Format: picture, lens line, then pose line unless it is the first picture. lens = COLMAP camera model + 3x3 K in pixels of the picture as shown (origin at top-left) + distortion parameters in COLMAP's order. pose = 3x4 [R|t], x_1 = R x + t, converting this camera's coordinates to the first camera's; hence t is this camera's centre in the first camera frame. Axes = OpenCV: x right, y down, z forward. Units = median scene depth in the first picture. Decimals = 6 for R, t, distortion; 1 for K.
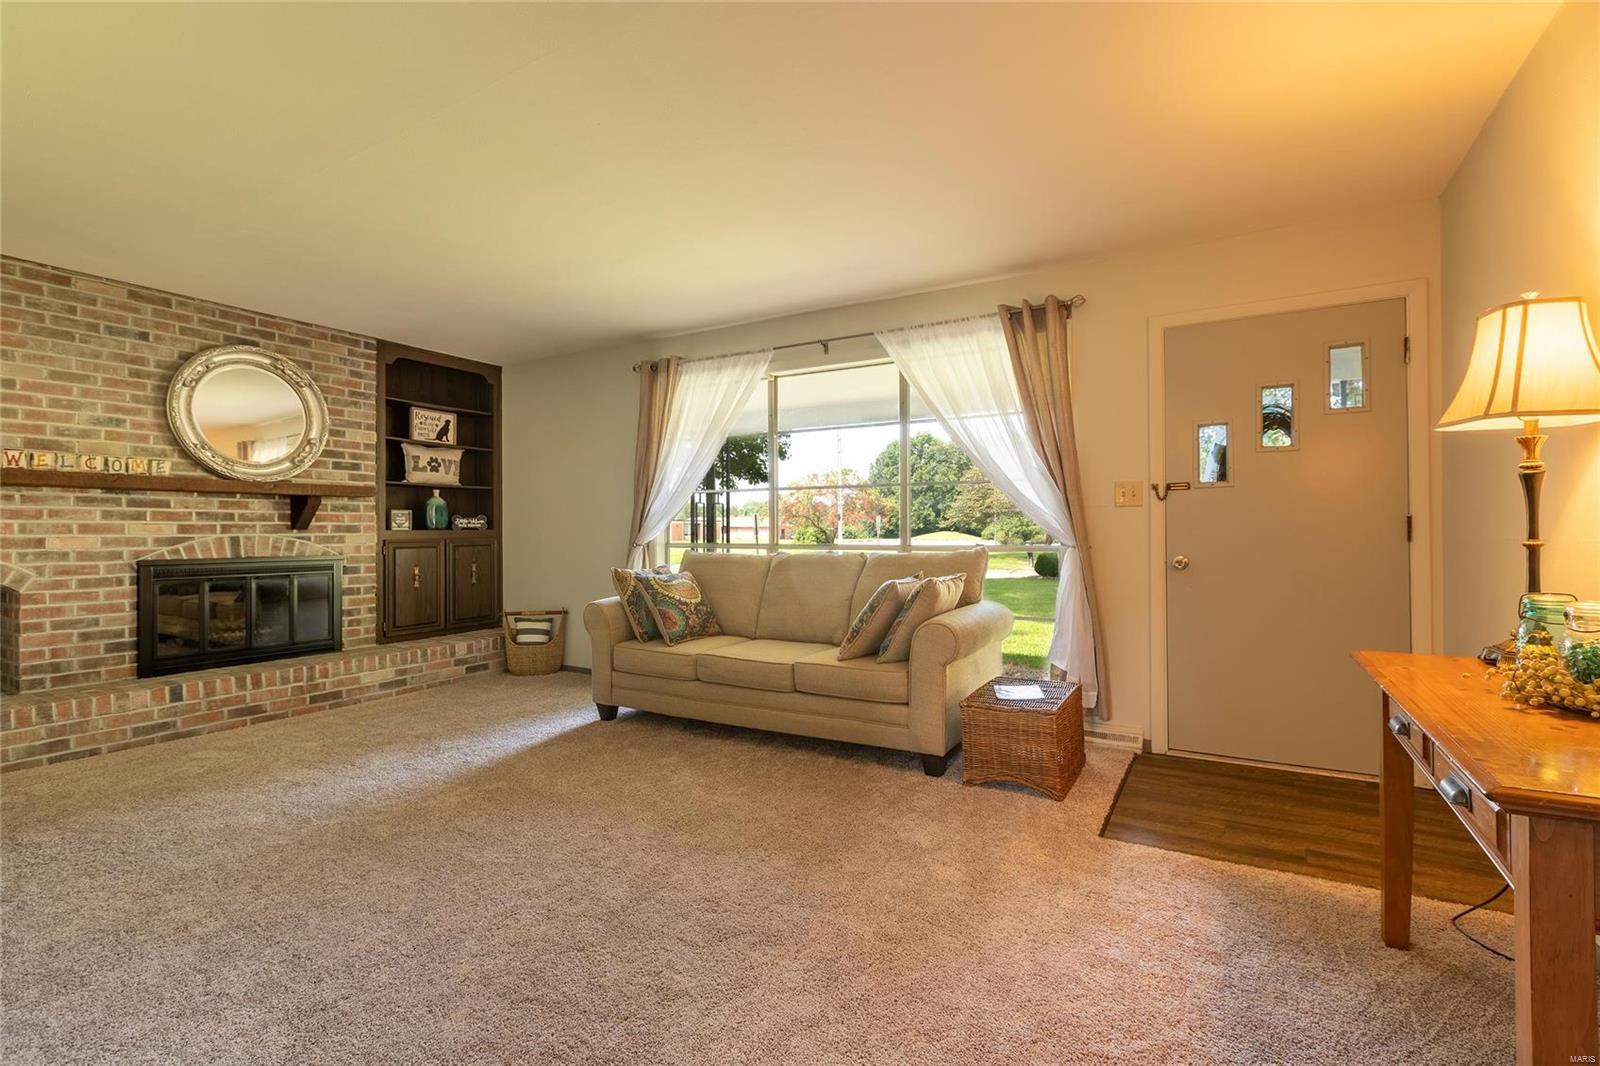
lens RADIAL K [[733.4, 0, 809.7], [0, 733.4, 515.3], [0, 0, 1]] dist [0.003716, -0.003802]
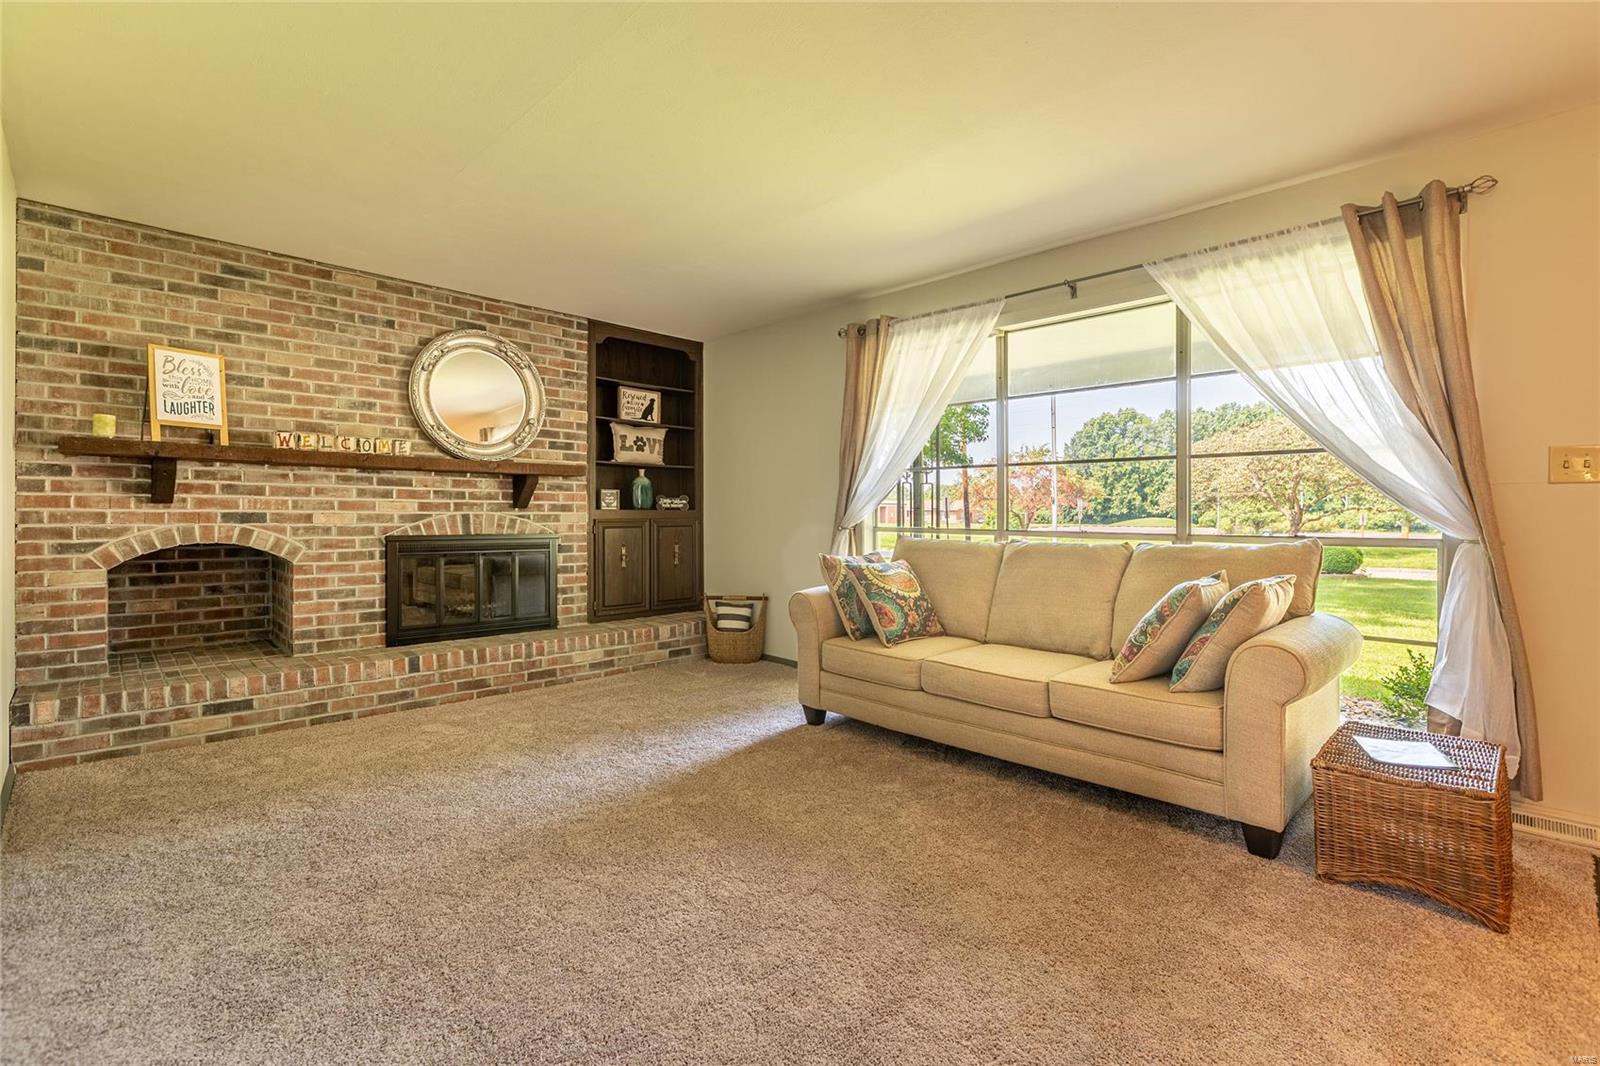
lens RADIAL K [[733.4, 0, 783.1], [0, 733.4, 506.2], [0, 0, 1]] dist [0.003716, -0.003802]
pose [[0.959720, 0.007212, -0.280864, -0.064877], [-0.004238, 0.999928, 0.011196, 0.004143], [0.280925, -0.009555, 0.959682, 0.139292]]
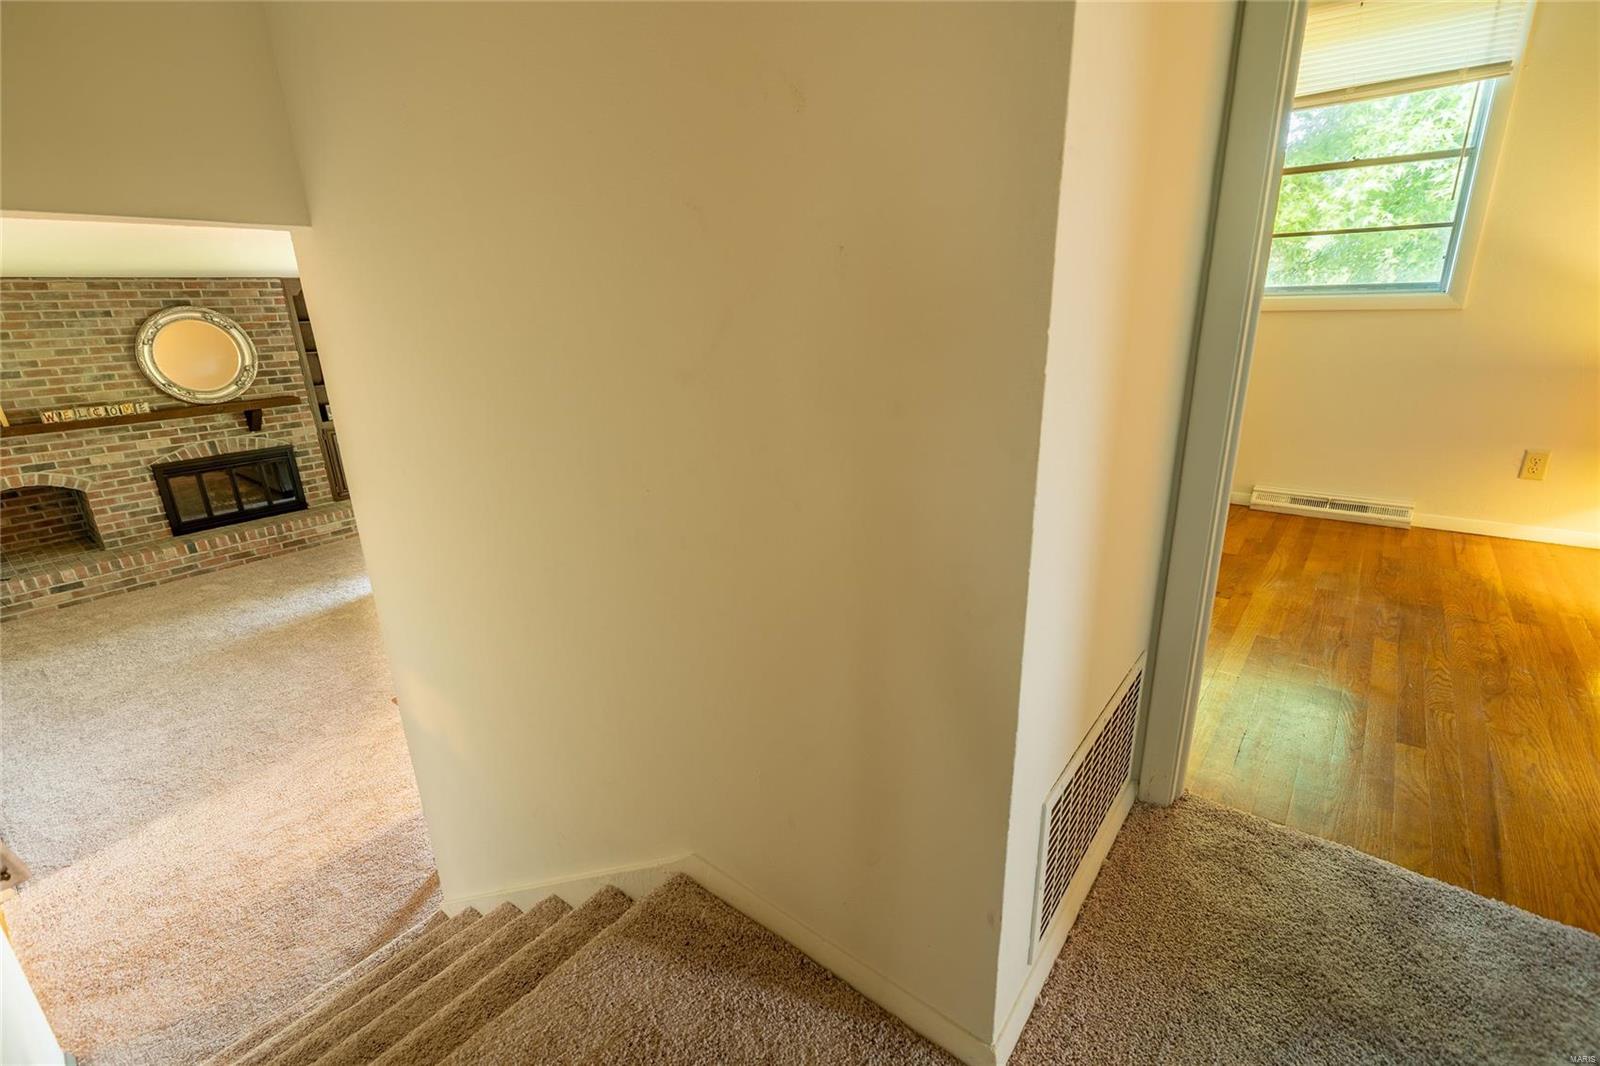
lens RADIAL K [[733.4, 0, 800.2], [0, 733.4, 530.2], [0, 0, 1]] dist [0.003716, -0.003802]
pose [[0.988012, 0.021151, -0.152919, 0.670602], [0.029739, 0.945937, 0.322983, -0.262203], [0.151484, -0.323659, 0.933969, -0.285138]]
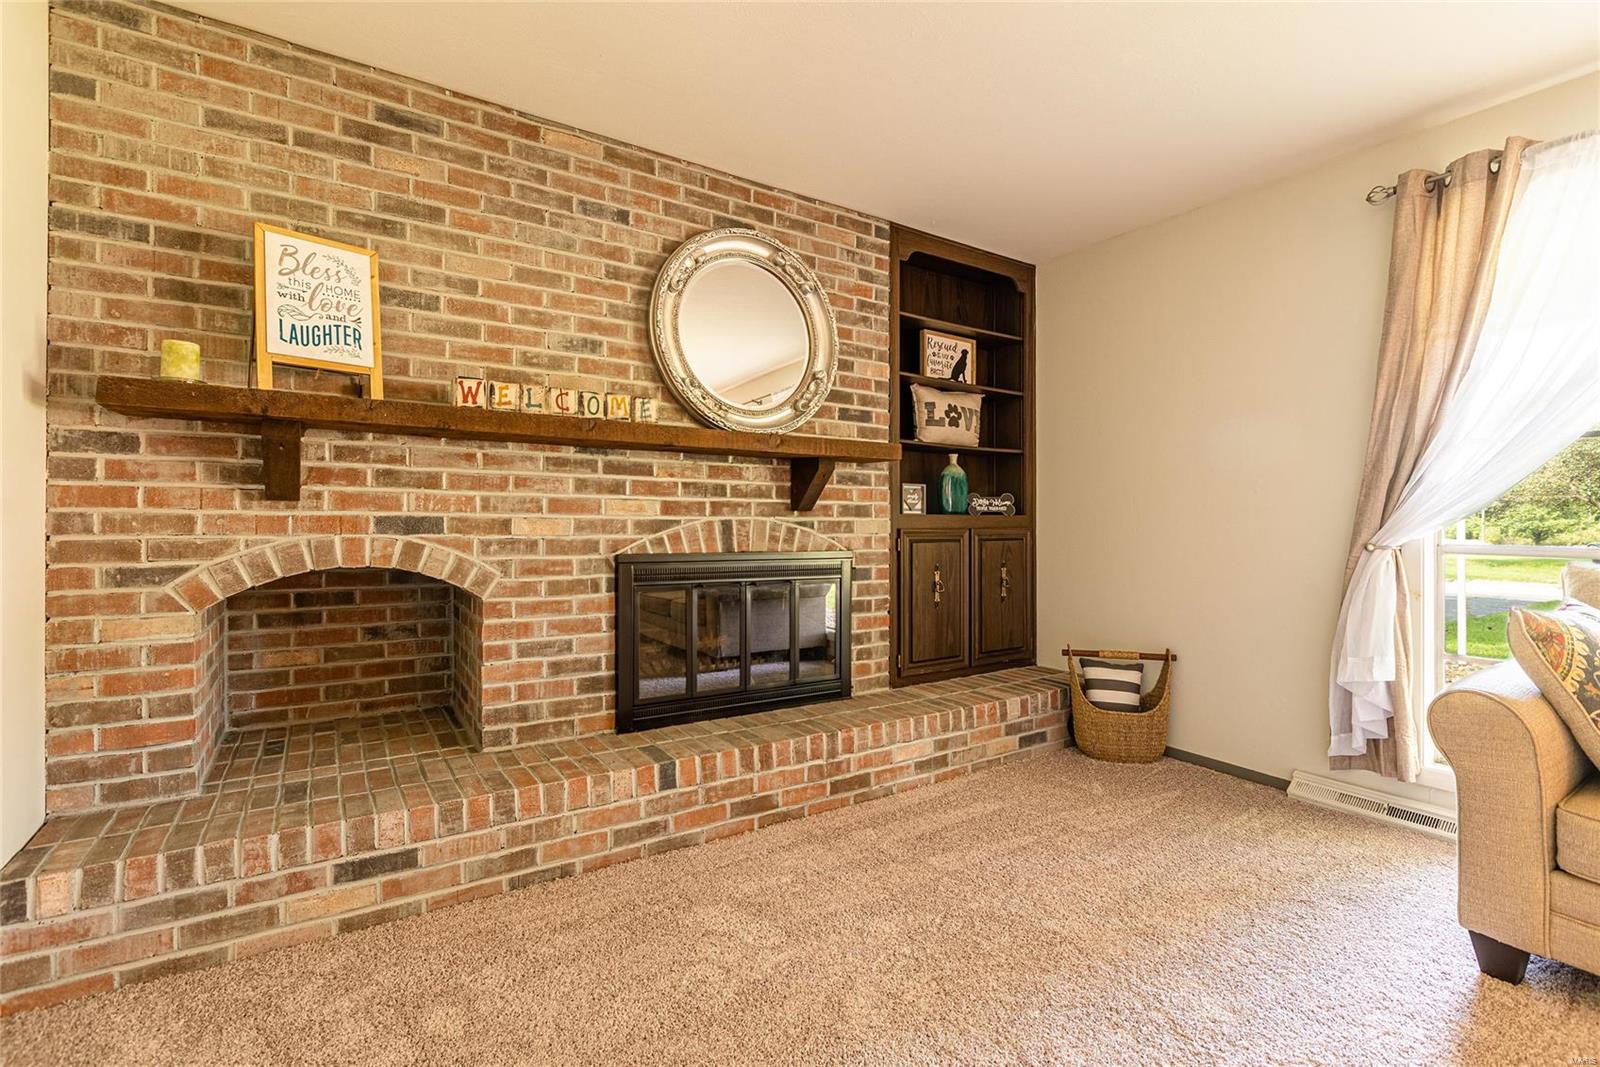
lens RADIAL K [[733.4, 0, 791.8], [0, 733.4, 512.5], [0, 0, 1]] dist [0.003716, -0.003802]
pose [[0.889354, 0.007774, -0.457154, -0.458212], [-0.003041, 0.999934, 0.011089, 0.015151], [0.457210, -0.008471, 0.889319, 0.469338]]
